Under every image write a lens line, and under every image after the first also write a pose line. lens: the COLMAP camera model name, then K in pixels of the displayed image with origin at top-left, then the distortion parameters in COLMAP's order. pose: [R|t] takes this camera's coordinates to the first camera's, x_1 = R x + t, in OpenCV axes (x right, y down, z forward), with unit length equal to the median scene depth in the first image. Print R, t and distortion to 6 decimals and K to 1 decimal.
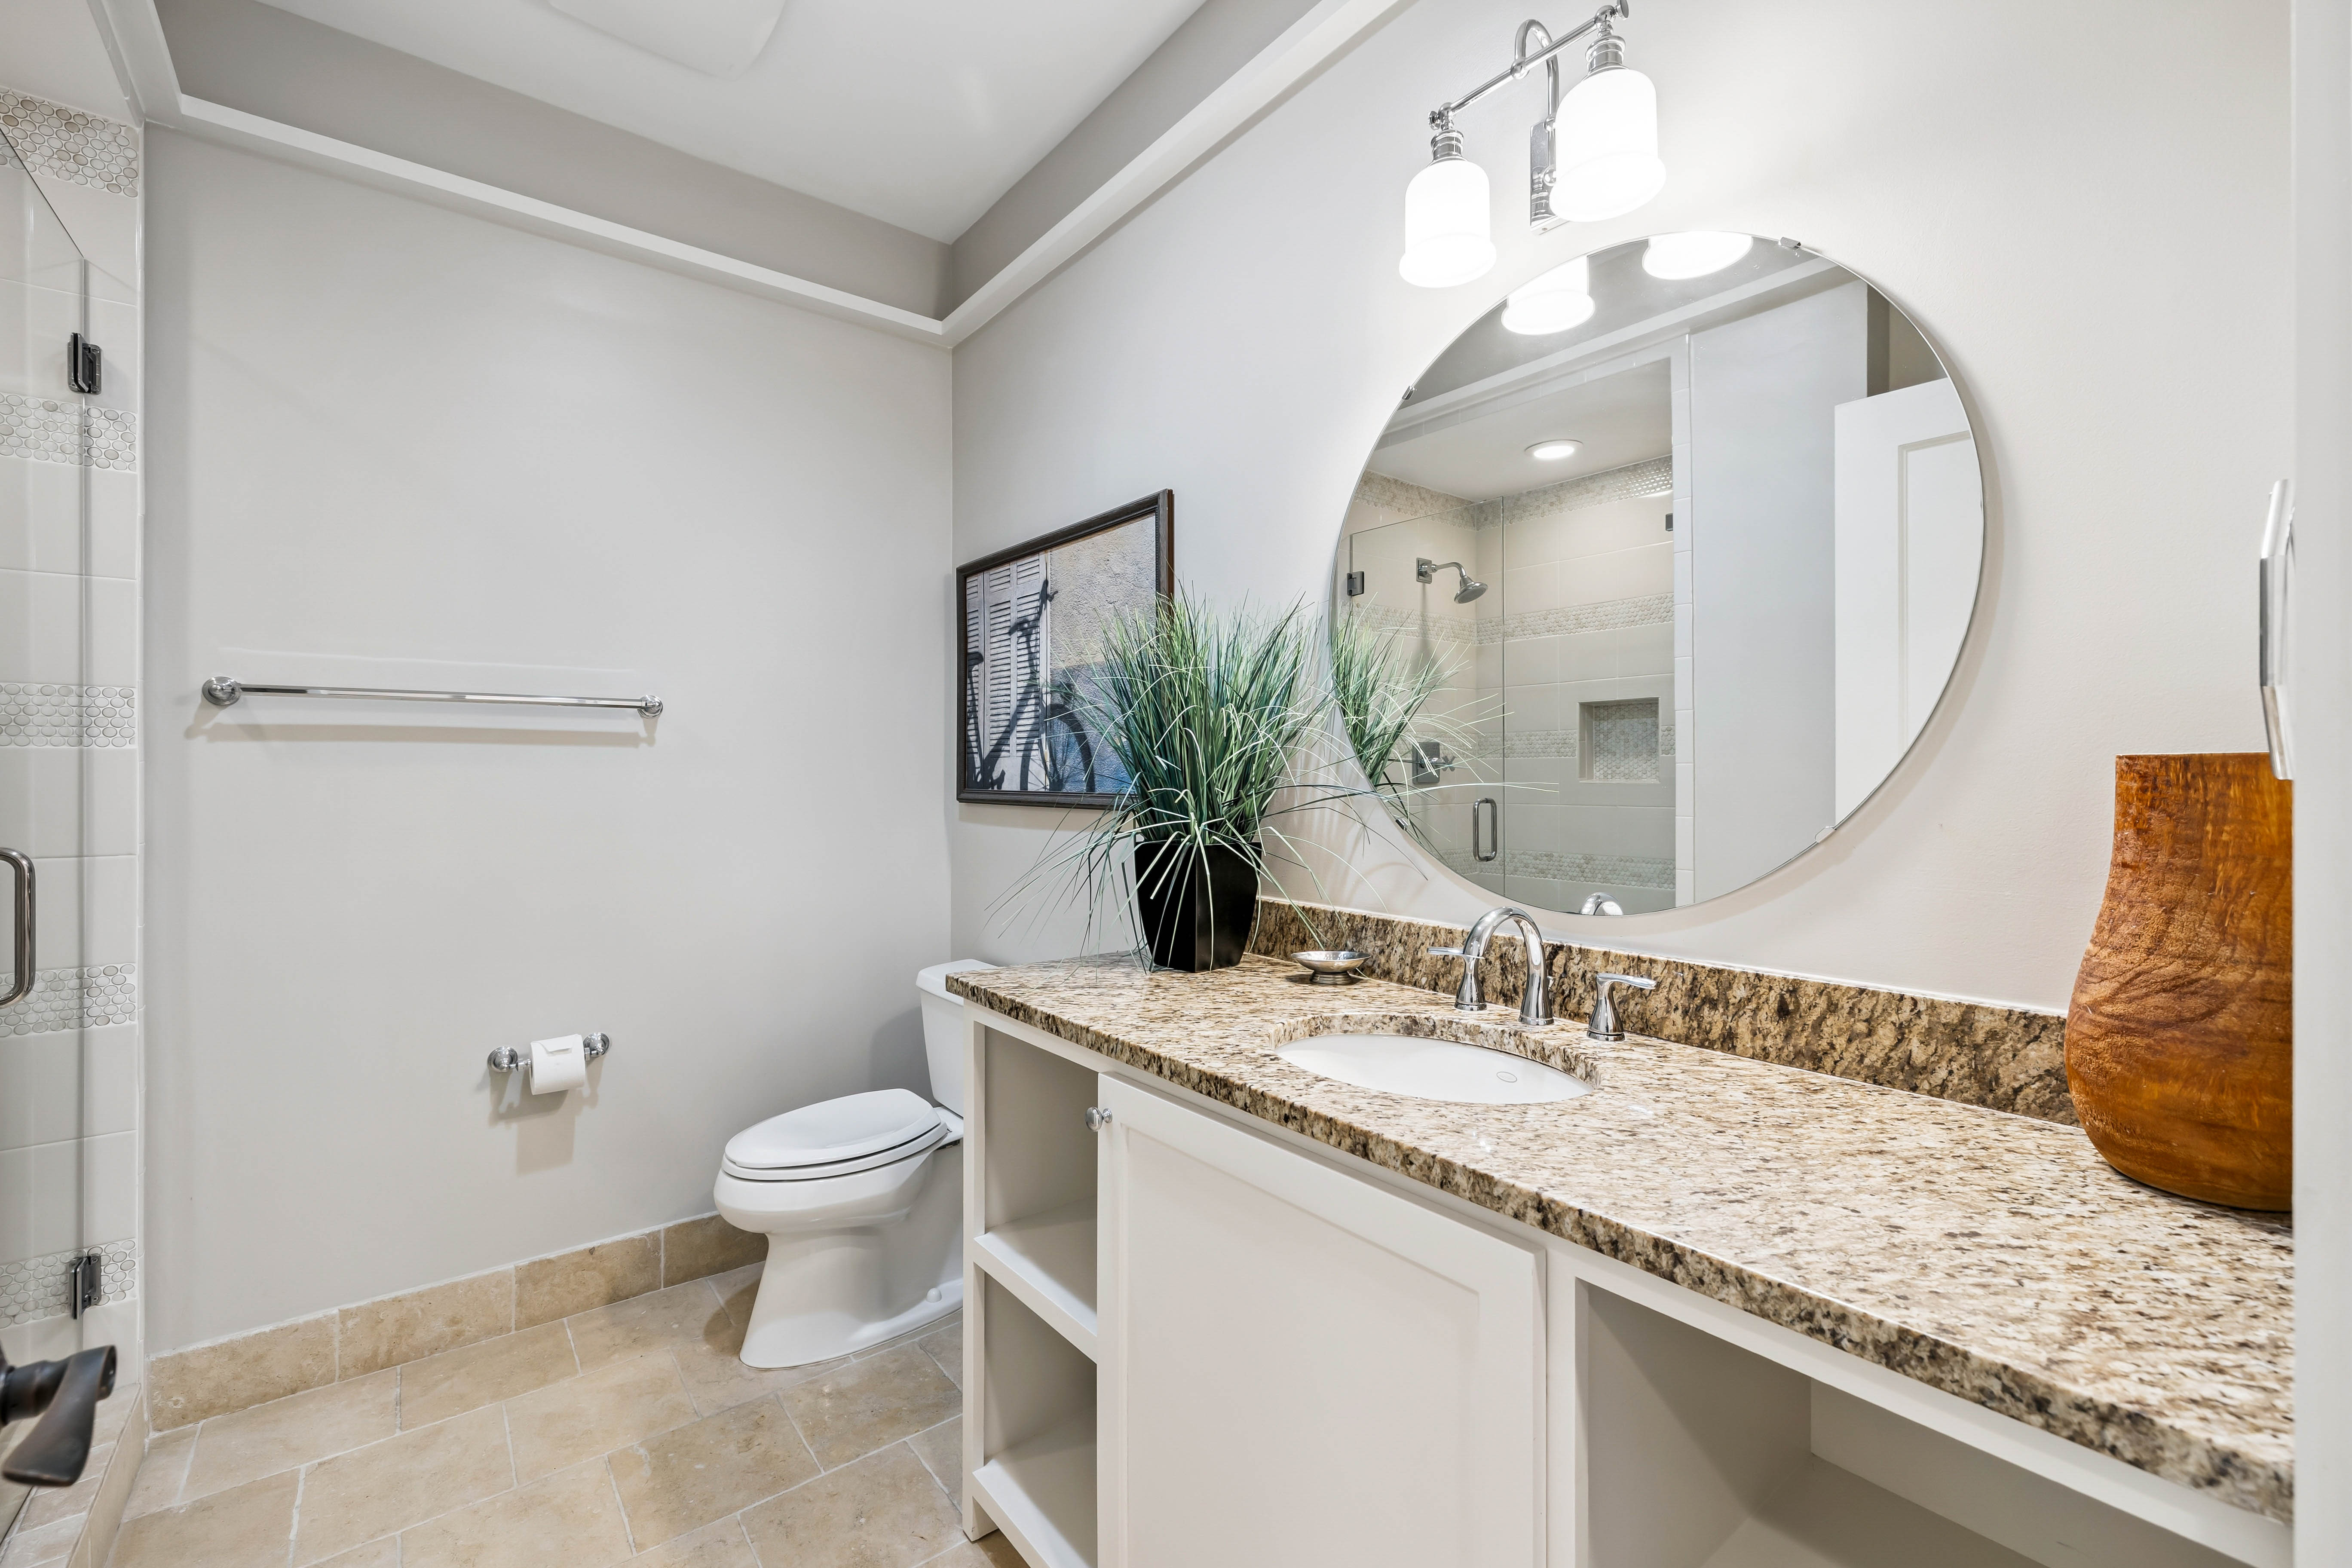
lens RADIAL K [[985.9, 0, 1172.8], [0, 985.9, 774.9], [0, 0, 1]] dist [0.002111, -0.000921]
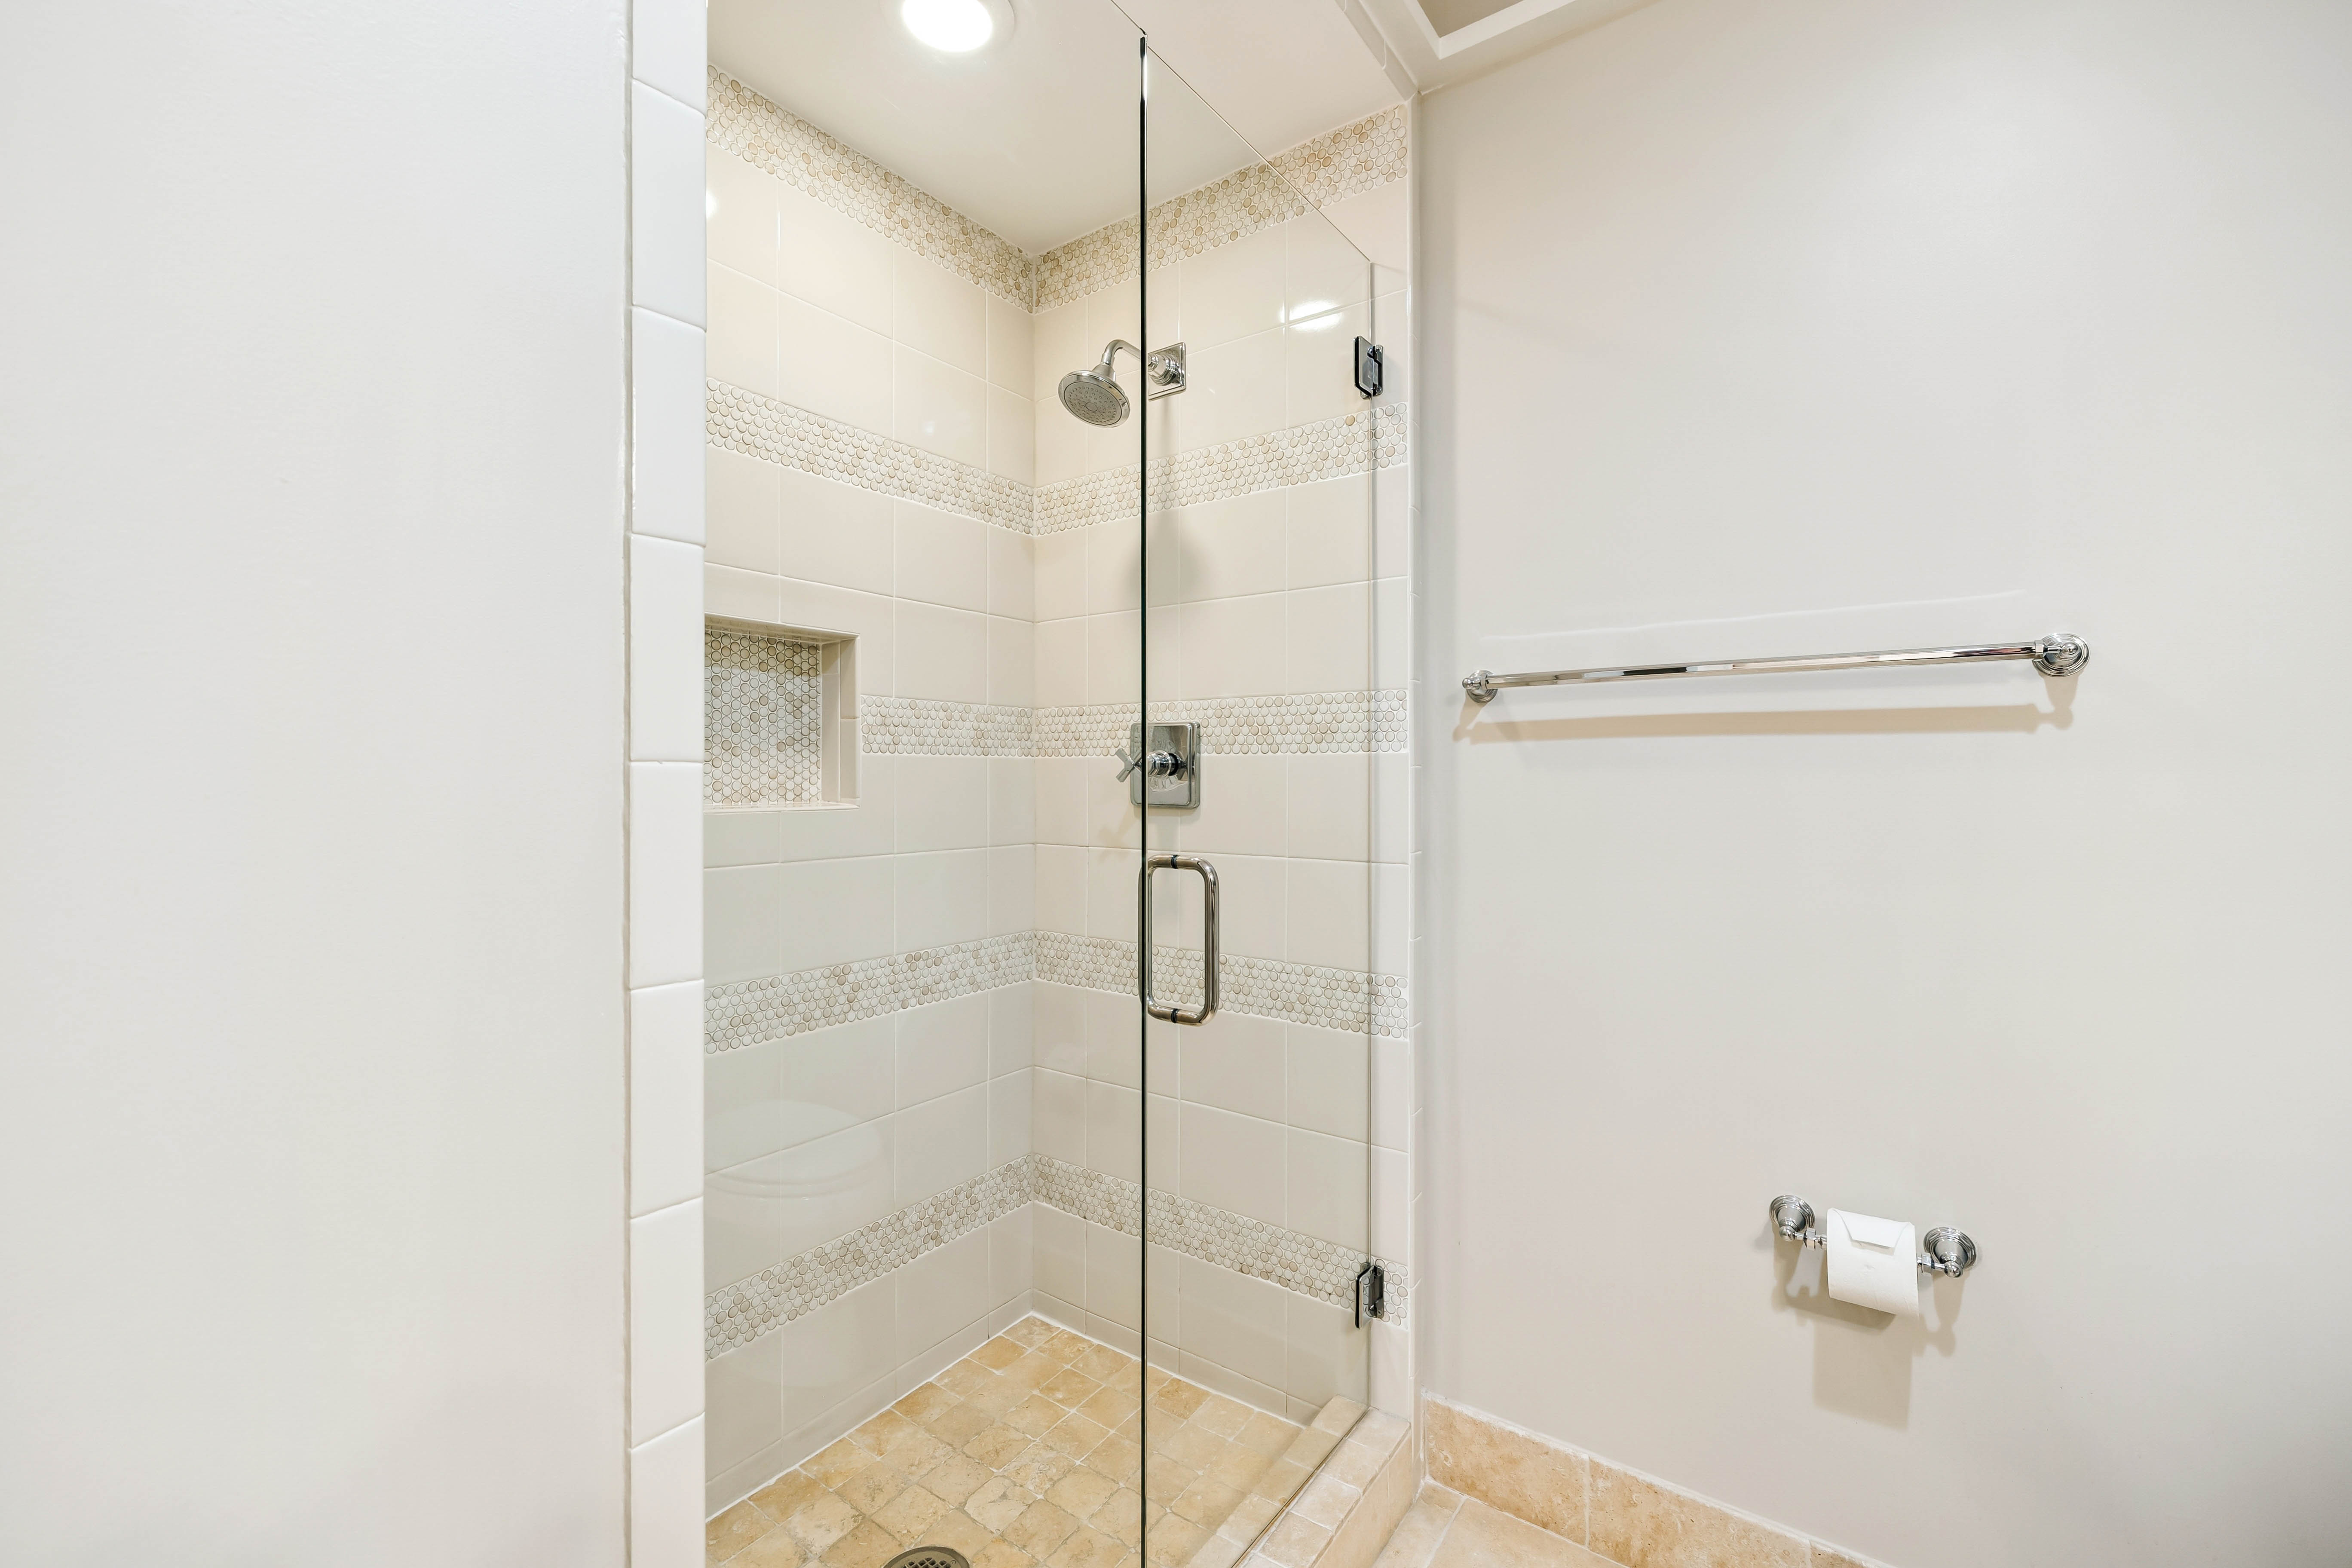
lens RADIAL K [[985.9, 0, 1172.0], [0, 985.9, 769.3], [0, 0, 1]] dist [0.002111, -0.000921]
pose [[0.276019, -0.003263, -0.961147, -0.190242], [0.000461, 0.999995, -0.003262, -0.007353], [0.961152, 0.000457, 0.276019, 0.498703]]
